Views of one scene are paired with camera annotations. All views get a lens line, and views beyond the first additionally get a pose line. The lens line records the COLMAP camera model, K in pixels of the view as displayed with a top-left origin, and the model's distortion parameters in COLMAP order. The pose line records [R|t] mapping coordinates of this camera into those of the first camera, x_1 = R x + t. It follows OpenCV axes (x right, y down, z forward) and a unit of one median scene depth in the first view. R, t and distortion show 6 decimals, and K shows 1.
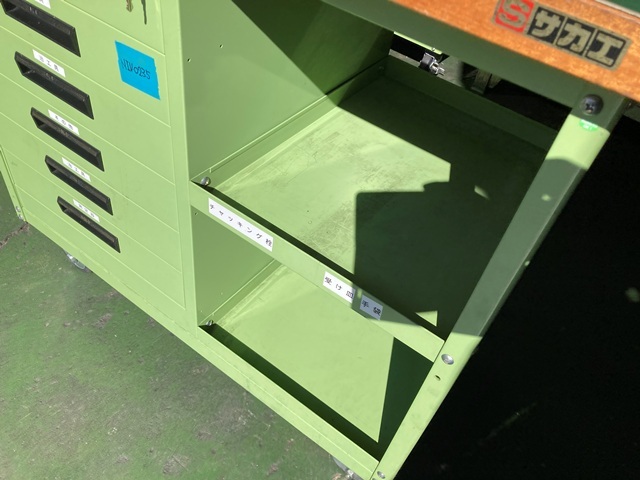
lens RADIAL K [[526.5, 0, 320.0], [0, 526.5, 240.0], [0, 0, 1]] dist [0.023794, 0.000174]
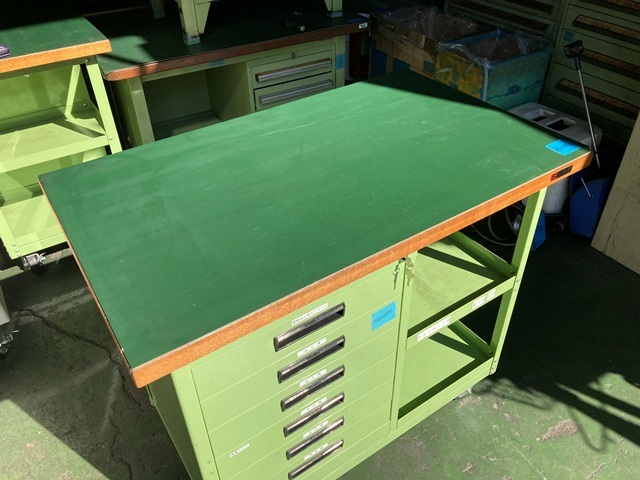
lens RADIAL K [[524.8, 0, 314.8], [0, 524.8, 238.8], [0, 0, 1]] dist [0.038452, -0.012420]
pose [[0.349023, -0.684285, 0.640263, -0.875684], [0.724438, 0.630420, 0.278857, -0.726905], [-0.594452, 0.366503, 0.715753, -0.155711]]
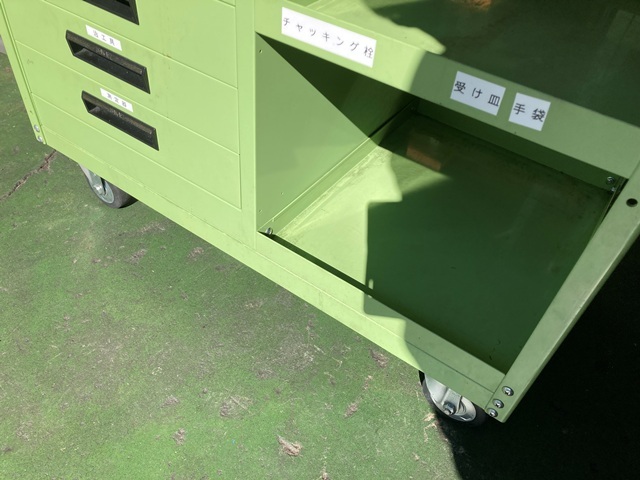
lens RADIAL K [[525.8, 0, 310.8], [0, 525.8, 241.1], [0, 0, 1]] dist [0.033424, -0.007446]
pose [[0.998101, -0.046884, -0.039951, -0.105945], [0.046095, 0.998727, -0.020465, 0.183215], [0.040860, 0.018584, 0.998992, 0.170915]]
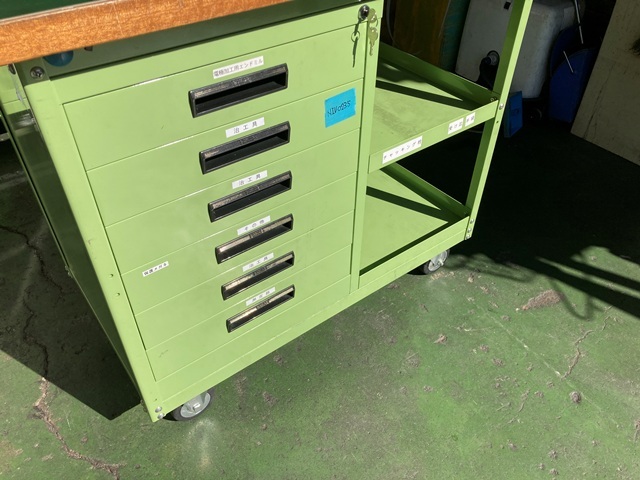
lens RADIAL K [[525.8, 0, 310.8], [0, 525.8, 241.1], [0, 0, 1]] dist [0.033424, -0.007446]
pose [[0.306345, -0.724666, 0.617262, -0.943670], [0.715185, 0.603151, 0.353156, -0.414230], [-0.628222, 0.333270, 0.703042, 0.105703]]
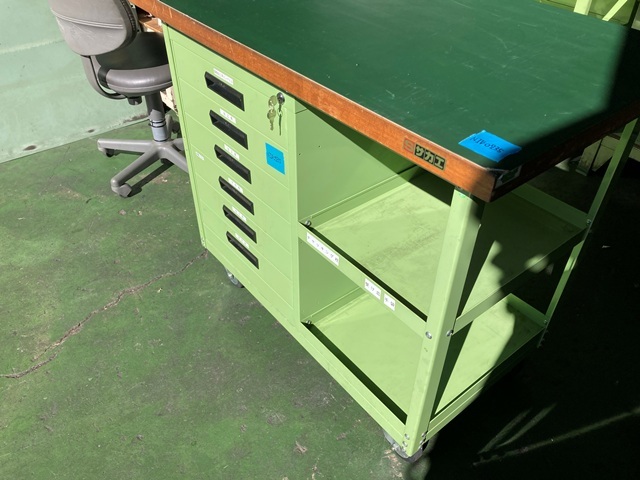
lens RADIAL K [[525.8, 0, 310.8], [0, 525.8, 241.1], [0, 0, 1]] dist [0.033424, -0.007446]
pose [[0.951237, 0.072026, -0.299934, 0.208335], [-0.110346, 0.987468, -0.112830, 0.093329], [0.288049, 0.140425, 0.947264, -0.395262]]
